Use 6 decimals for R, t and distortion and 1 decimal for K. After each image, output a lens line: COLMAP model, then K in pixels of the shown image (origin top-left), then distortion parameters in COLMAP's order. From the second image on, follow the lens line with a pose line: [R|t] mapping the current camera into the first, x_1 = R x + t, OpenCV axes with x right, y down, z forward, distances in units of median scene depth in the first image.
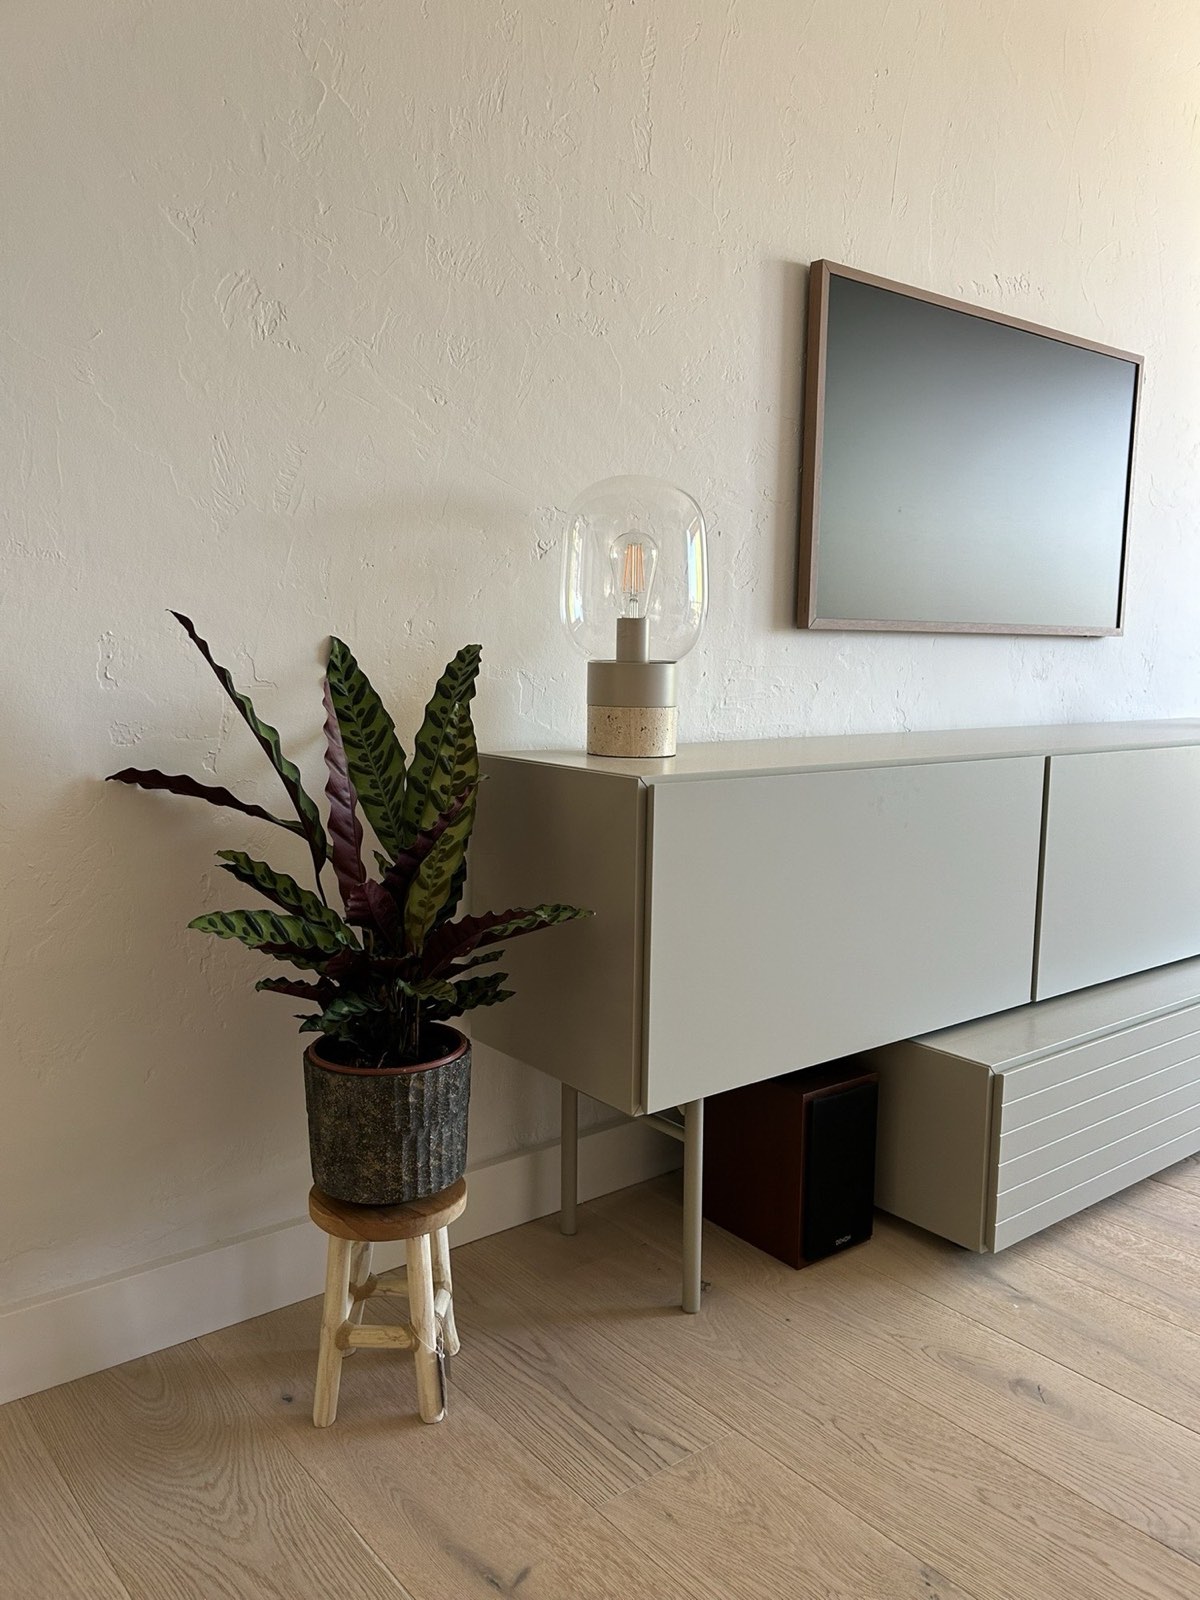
lens RADIAL K [[1197.7, 0, 600.0], [0, 1197.7, 800.0], [0, 0, 1]] dist [0.055388, -0.099214]
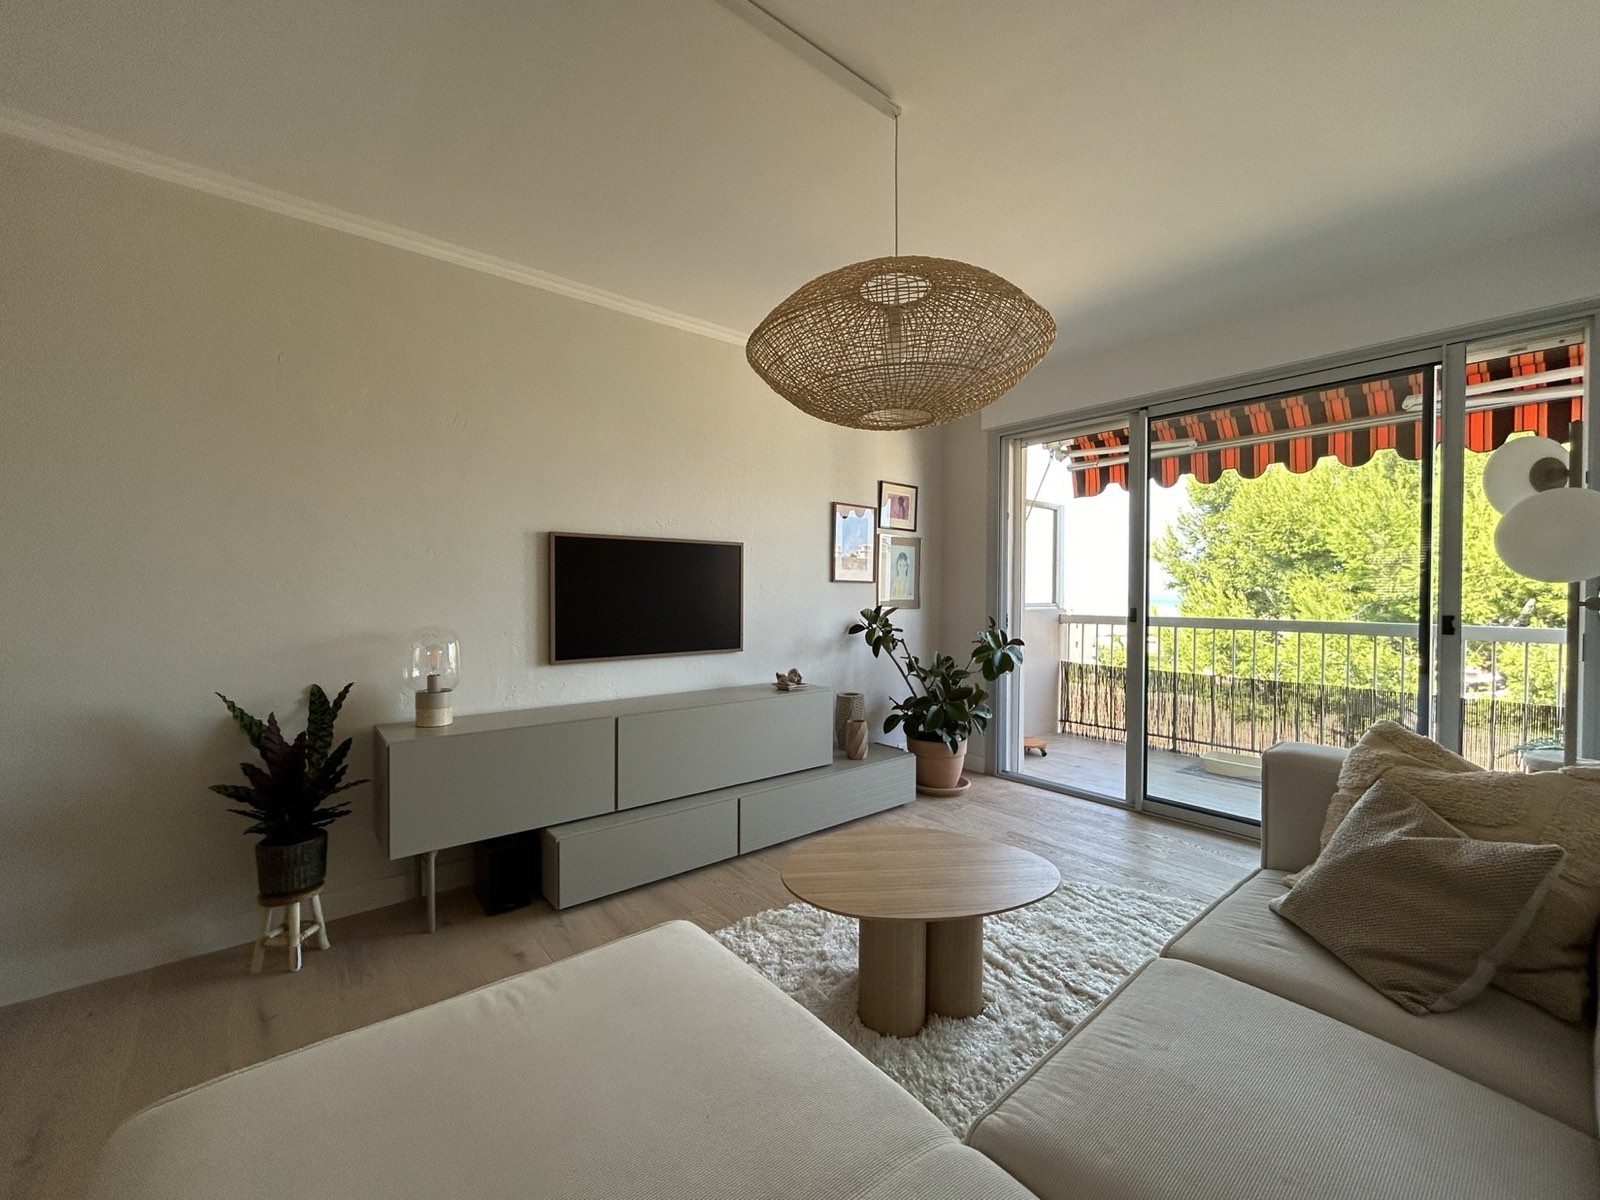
lens RADIAL K [[642.1, 0, 800.0], [0, 642.1, 600.0], [0, 0, 1]] dist [0.000109, 0.000070]
pose [[0.999899, -0.006798, 0.012463, 0.878848], [0.008064, 0.994484, -0.104582, -0.166236], [-0.011683, 0.104672, 0.994438, -0.529047]]
